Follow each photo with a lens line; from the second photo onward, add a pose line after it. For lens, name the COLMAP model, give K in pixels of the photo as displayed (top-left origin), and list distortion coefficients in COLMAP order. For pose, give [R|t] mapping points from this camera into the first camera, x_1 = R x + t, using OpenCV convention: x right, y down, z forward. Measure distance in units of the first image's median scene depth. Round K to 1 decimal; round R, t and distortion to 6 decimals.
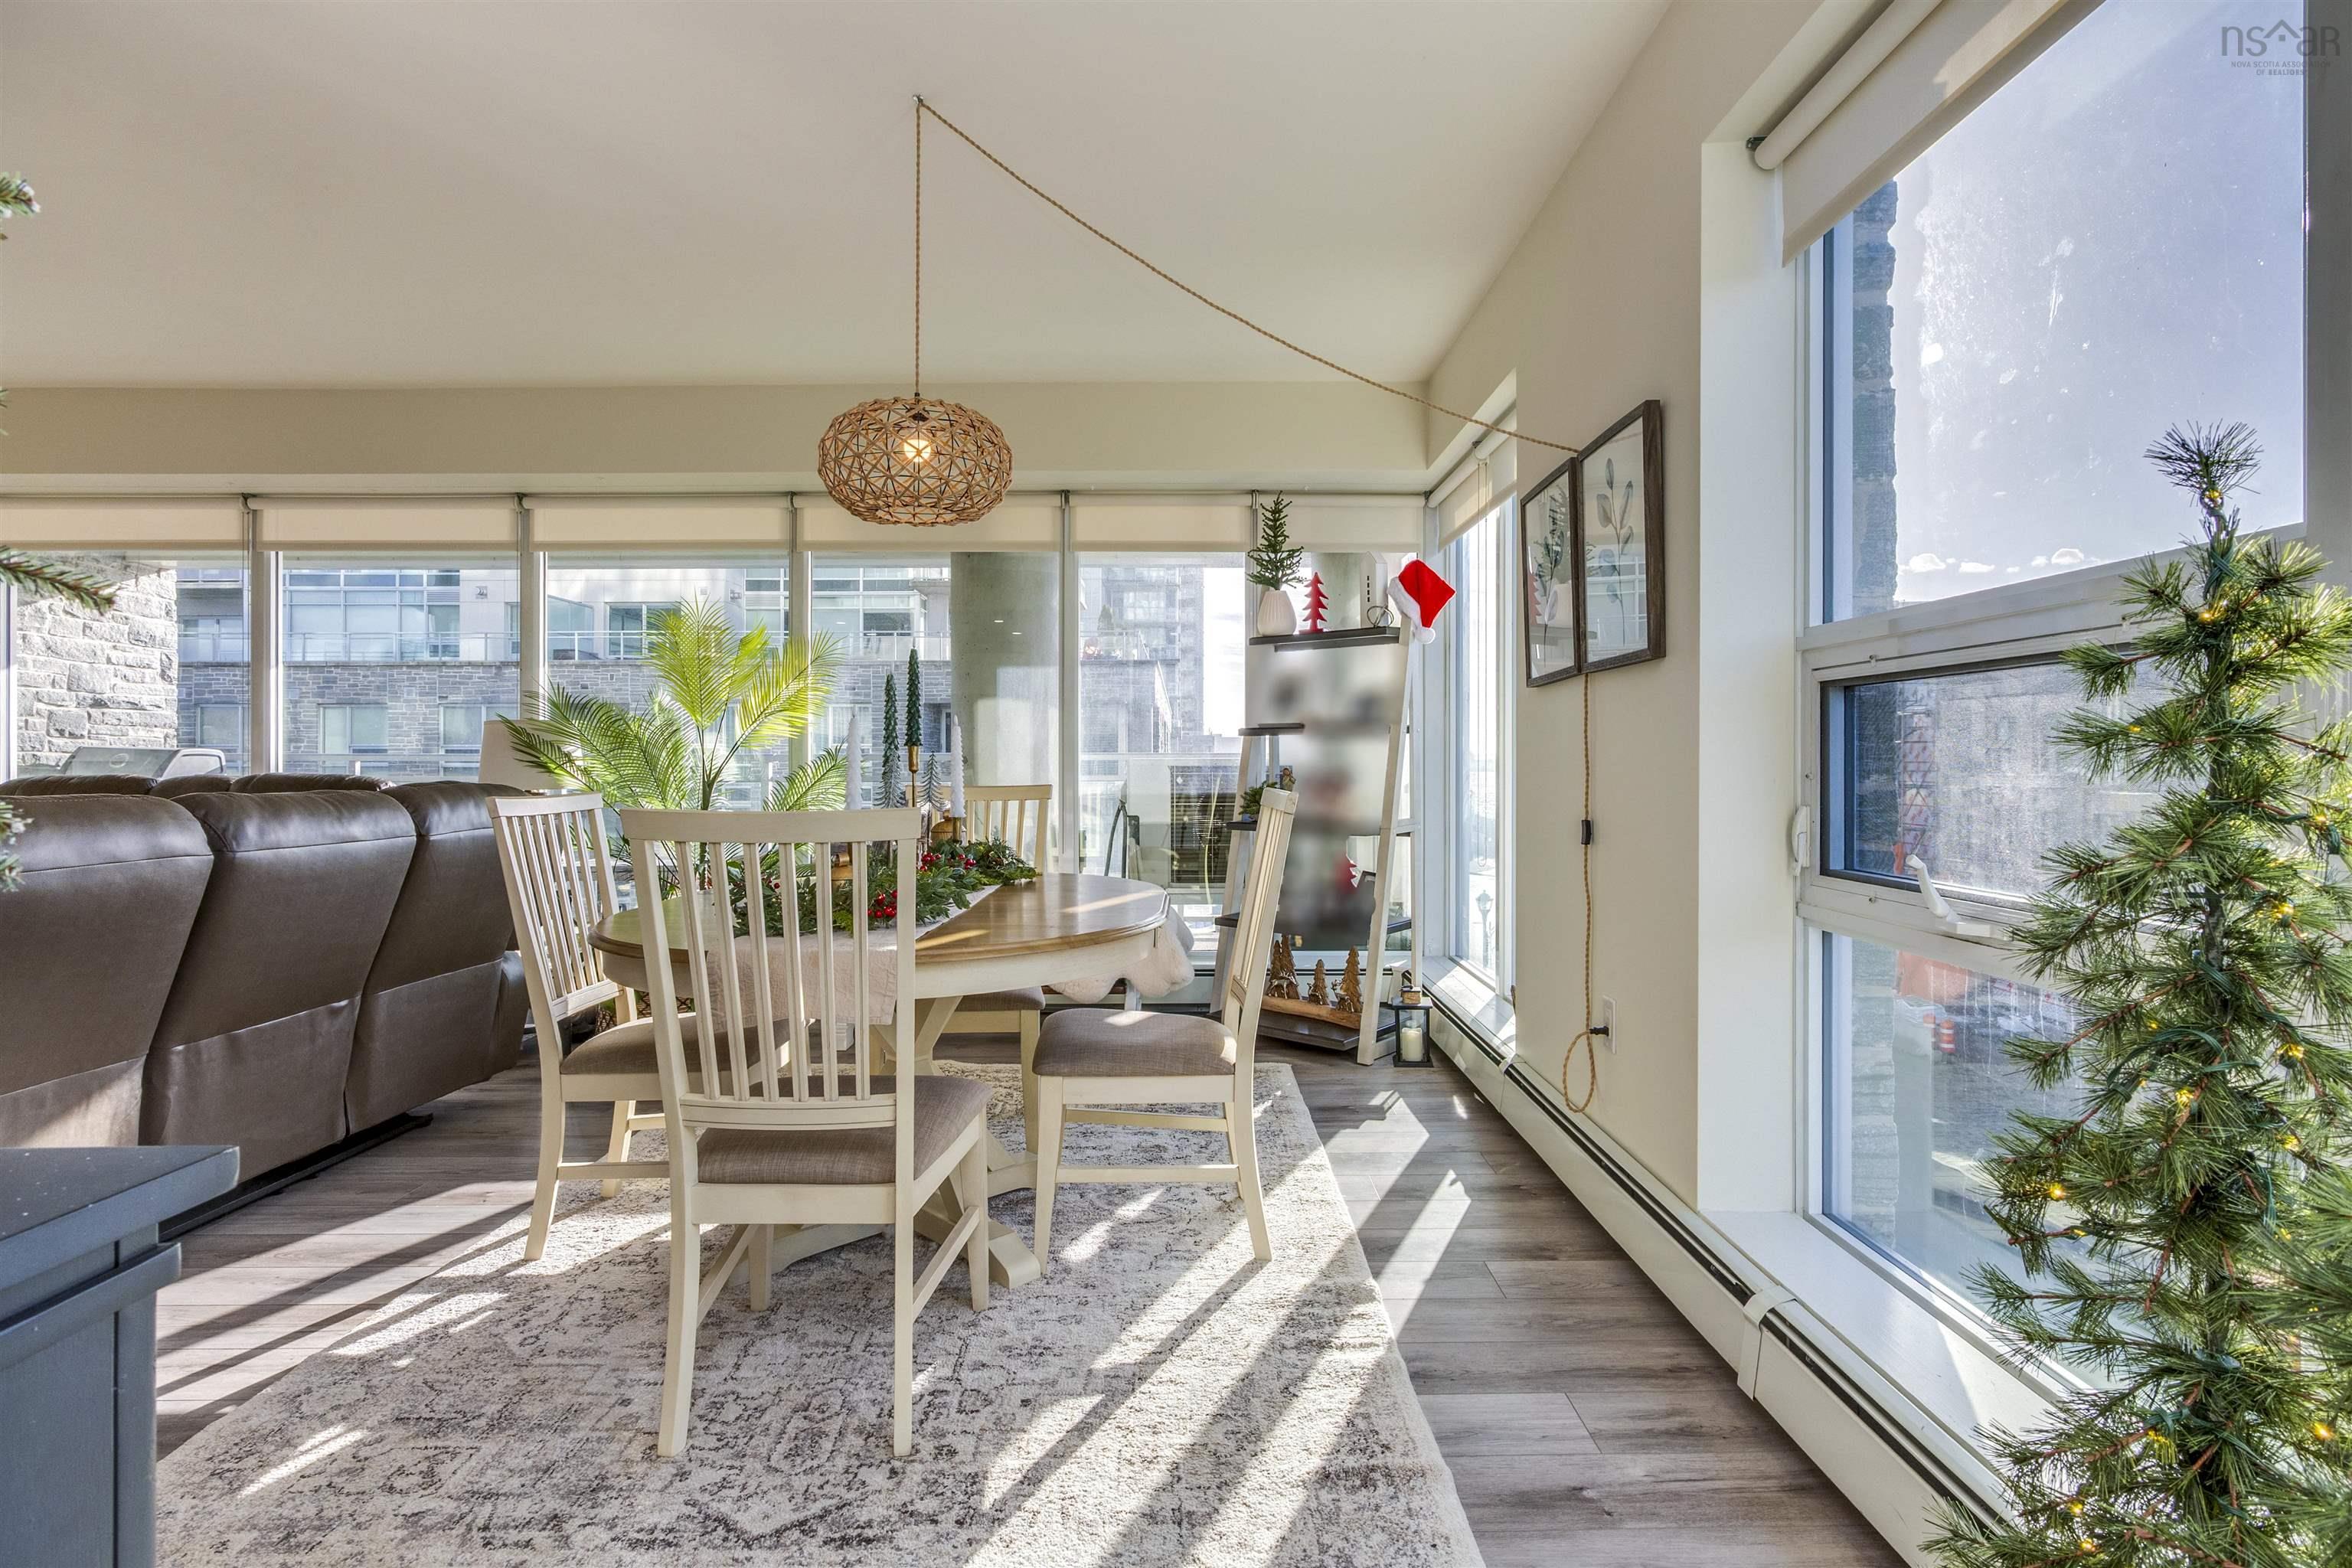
lens RADIAL K [[1157.8, 0, 1179.4], [0, 1157.8, 758.5], [0, 0, 1]] dist [-0.004552, 0.000554]
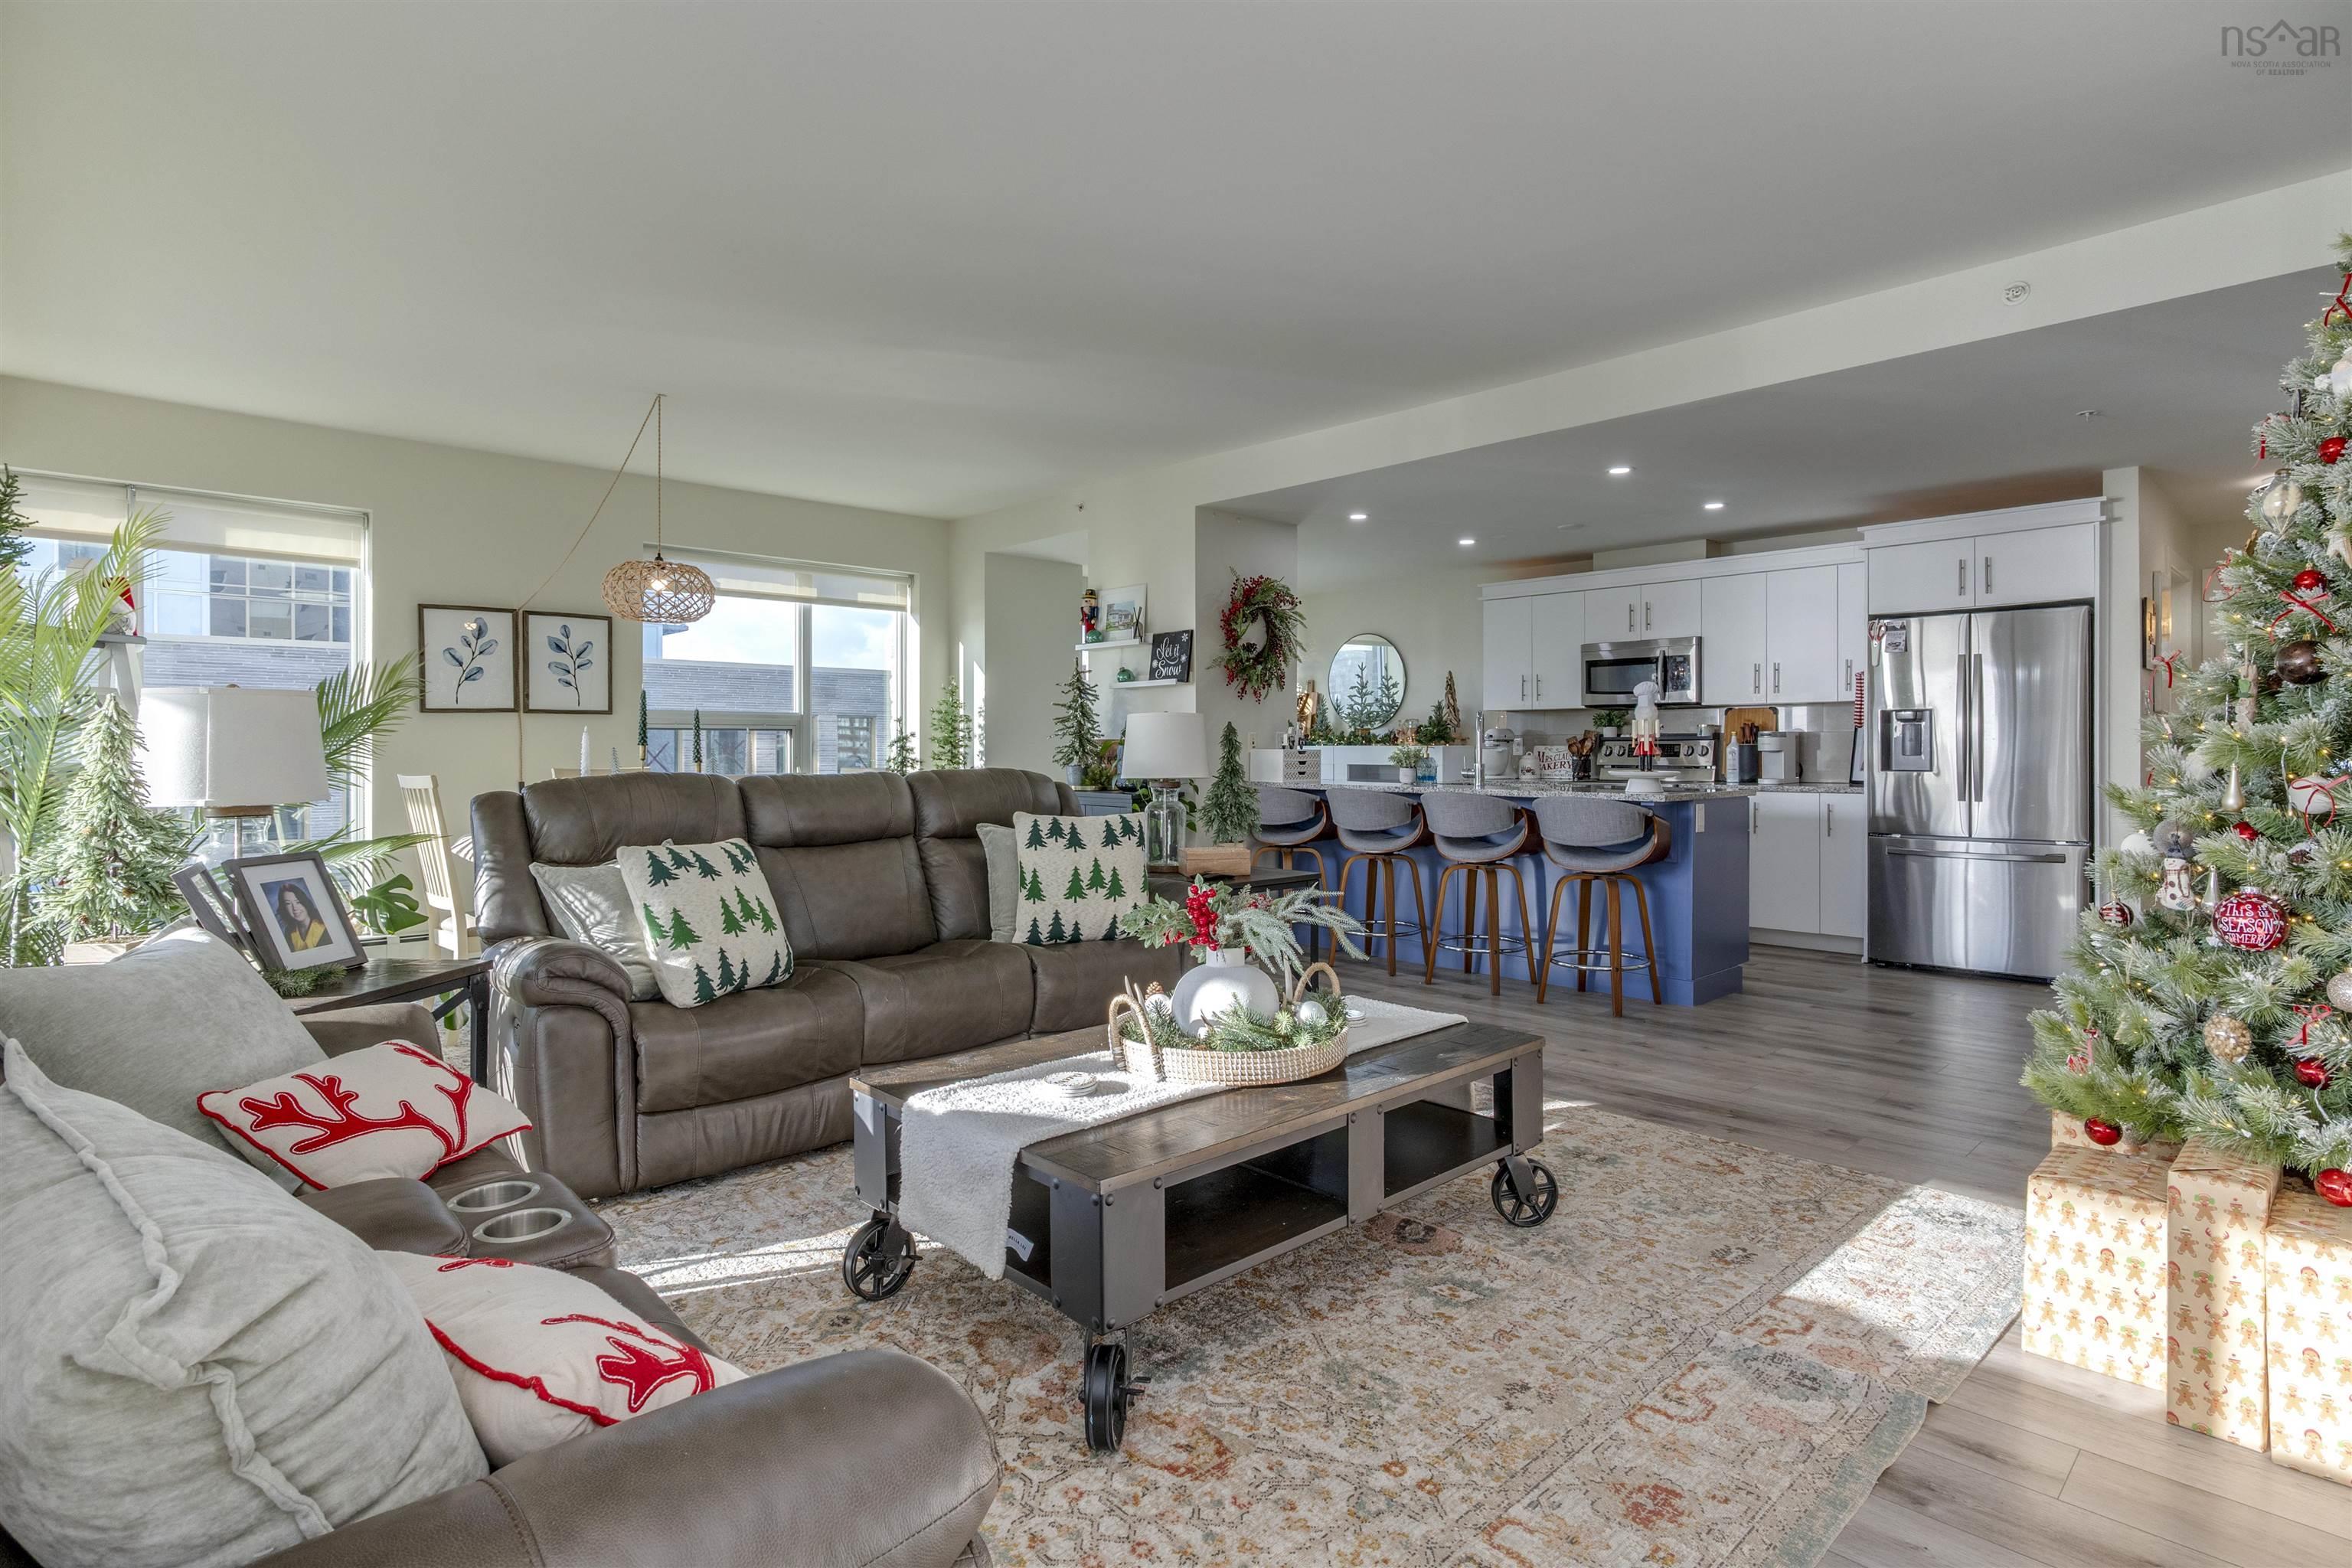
lens RADIAL K [[1188.0, 0, 1174.3], [0, 1188.0, 757.7], [0, 0, 1]] dist [0.000152, 0.000167]
pose [[-0.687845, -0.001444, 0.725856, -2.193458], [0.005537, 0.999958, 0.007236, -0.000521], [-0.725836, 0.008996, -0.687809, 1.740130]]
